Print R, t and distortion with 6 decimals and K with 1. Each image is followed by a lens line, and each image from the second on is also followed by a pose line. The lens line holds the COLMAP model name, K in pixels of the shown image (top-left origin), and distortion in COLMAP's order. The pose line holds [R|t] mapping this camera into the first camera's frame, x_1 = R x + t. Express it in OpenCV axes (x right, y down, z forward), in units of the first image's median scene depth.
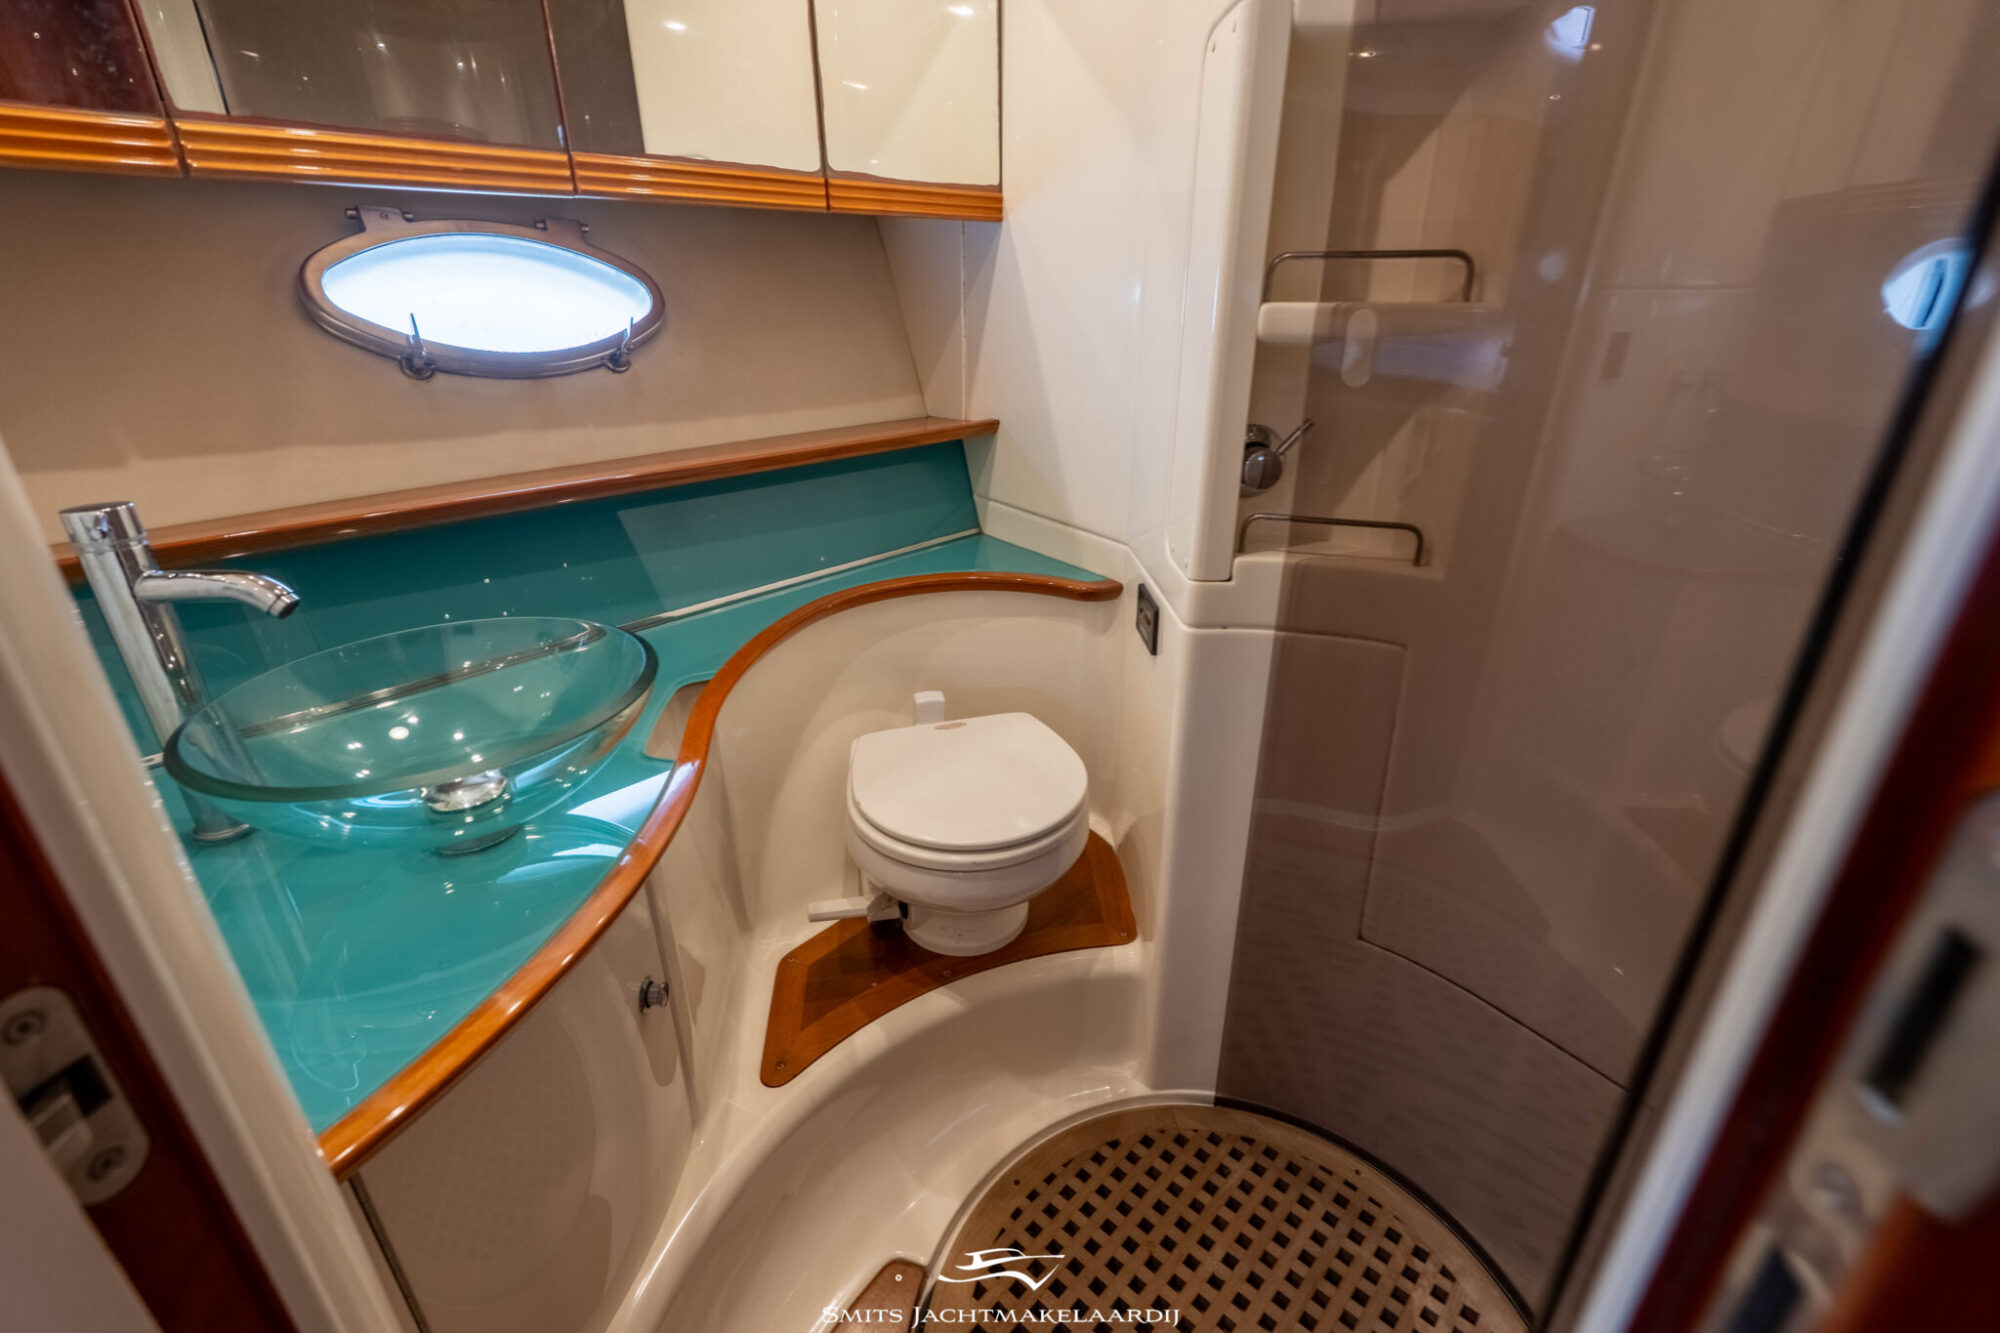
lens RADIAL K [[878.7, 0, 999.9], [0, 878.7, 667.1], [0, 0, 1]] dist [-0.002649, 0.000087]
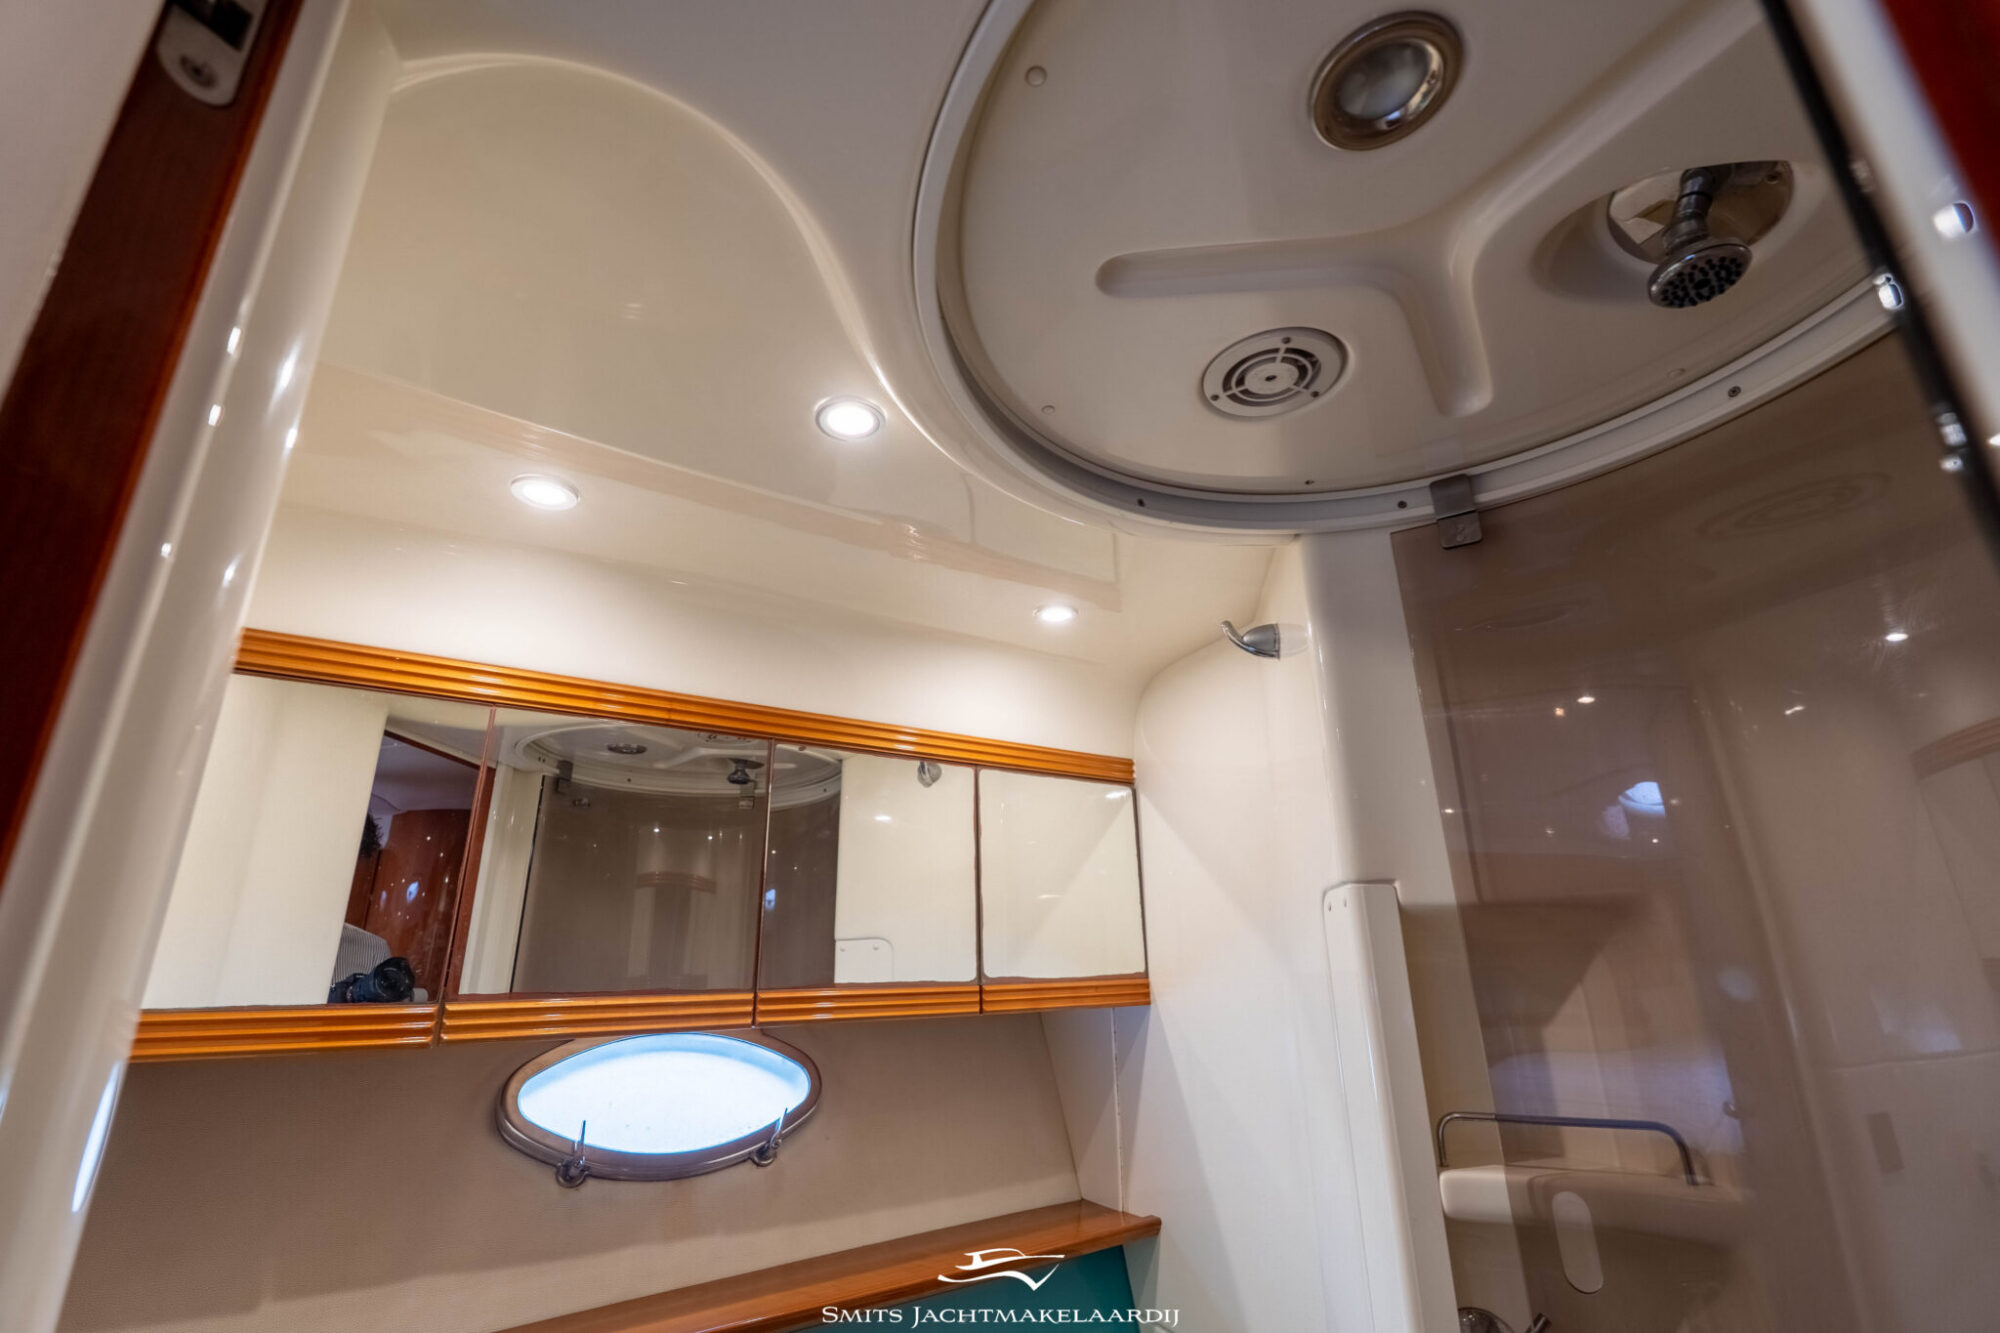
lens RADIAL K [[878.7, 0, 999.9], [0, 878.7, 667.1], [0, 0, 1]] dist [-0.002649, 0.000087]
pose [[0.984049, -0.067751, -0.164491, 0.028903], [-0.059798, 0.744864, -0.664531, -0.126144], [0.167546, 0.663767, 0.728932, -0.044964]]
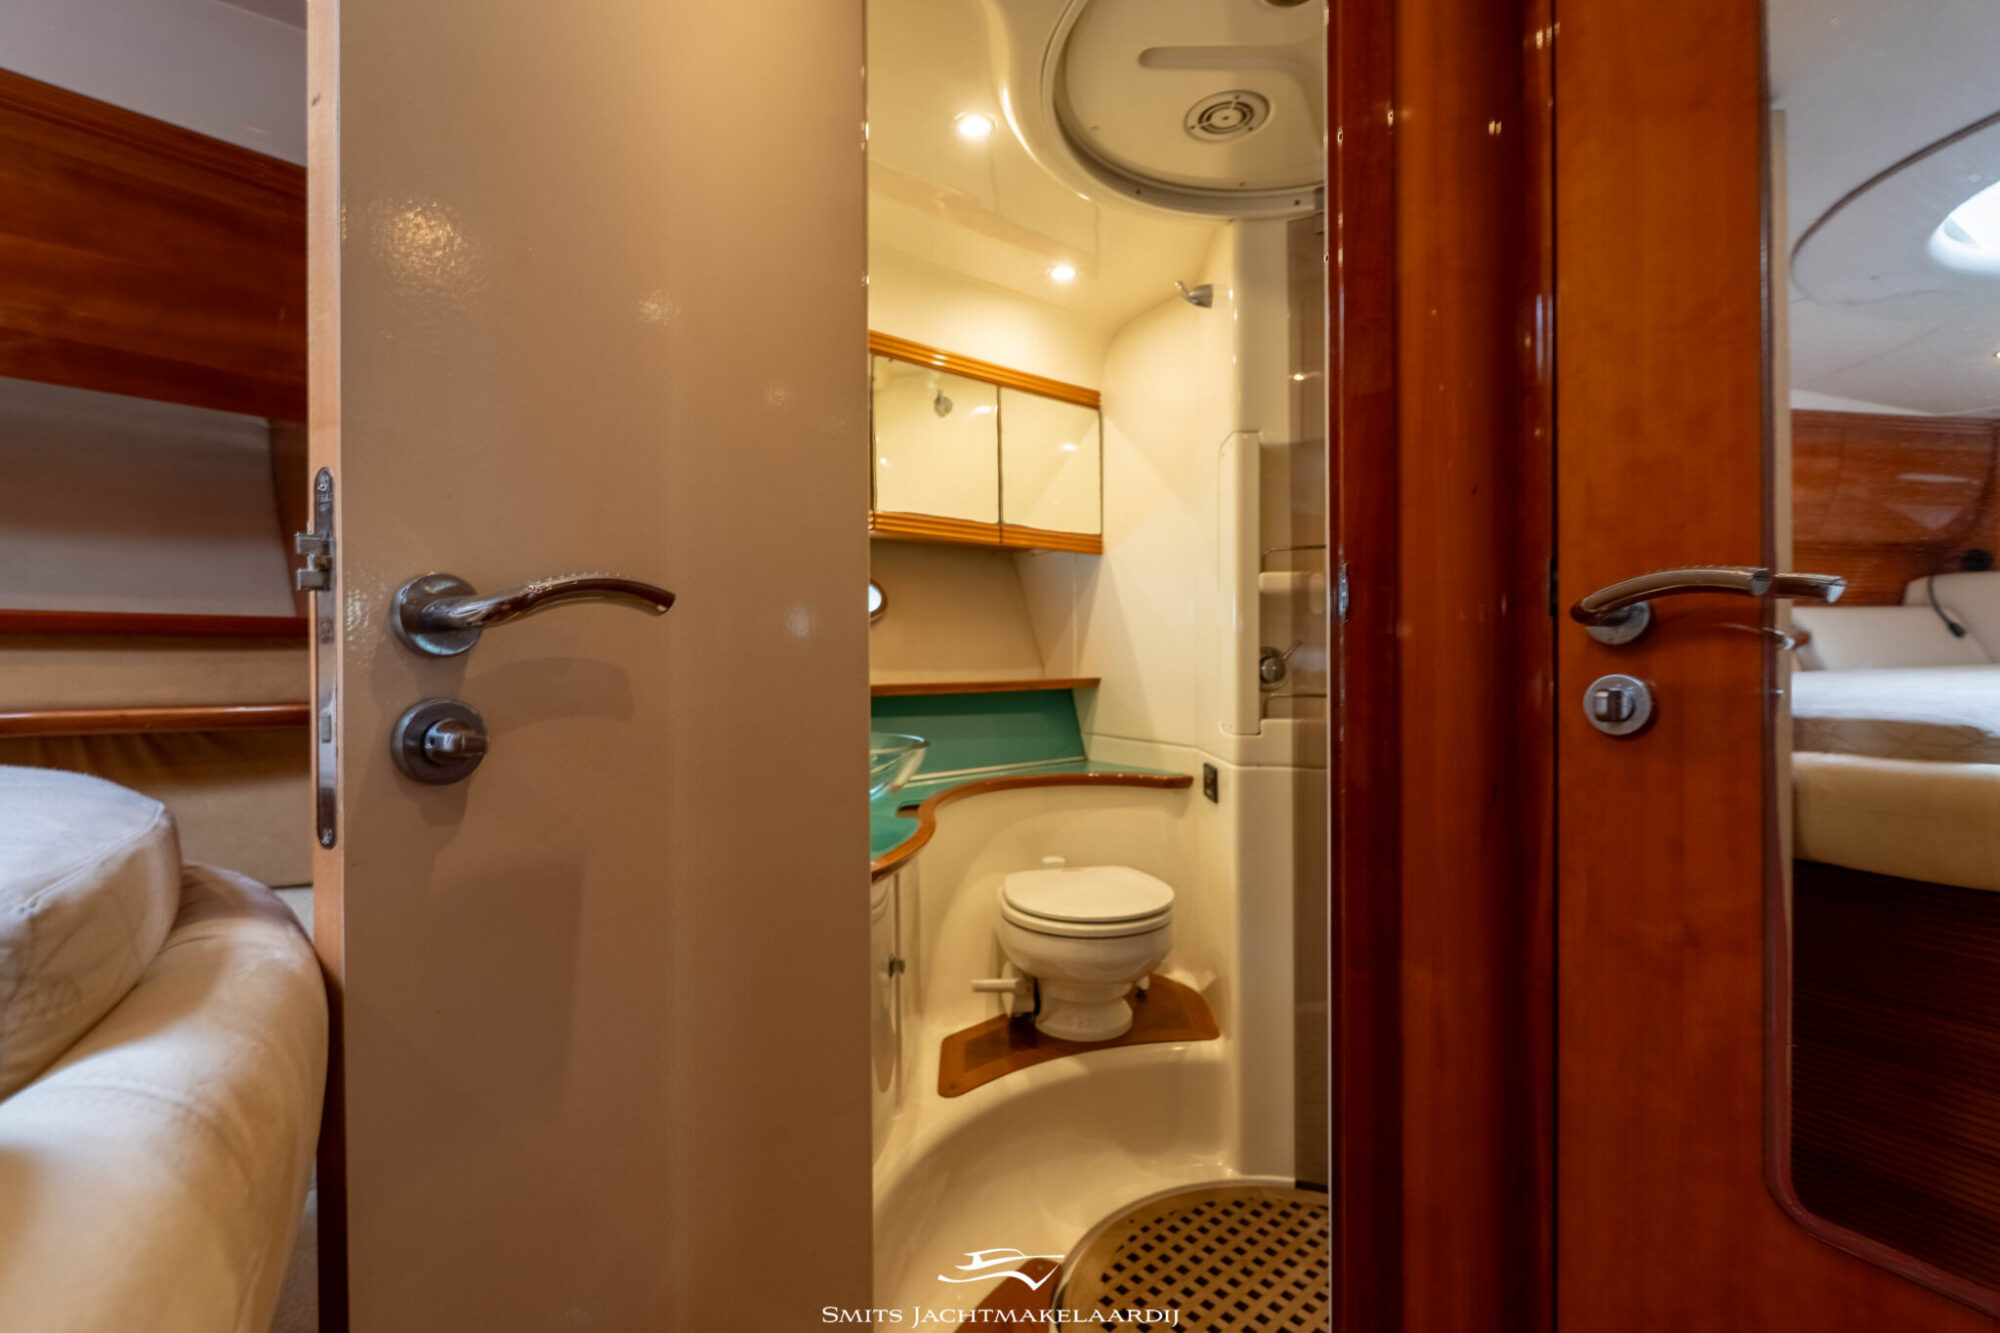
lens RADIAL K [[866.7, 0, 988.0], [0, 866.7, 644.6], [0, 0, 1]] dist [0.001799, 0.000184]
pose [[0.995111, -0.000977, -0.098755, -0.055310], [-0.039463, 0.912719, -0.406678, 0.321970], [0.090532, 0.408587, 0.908218, -0.417725]]
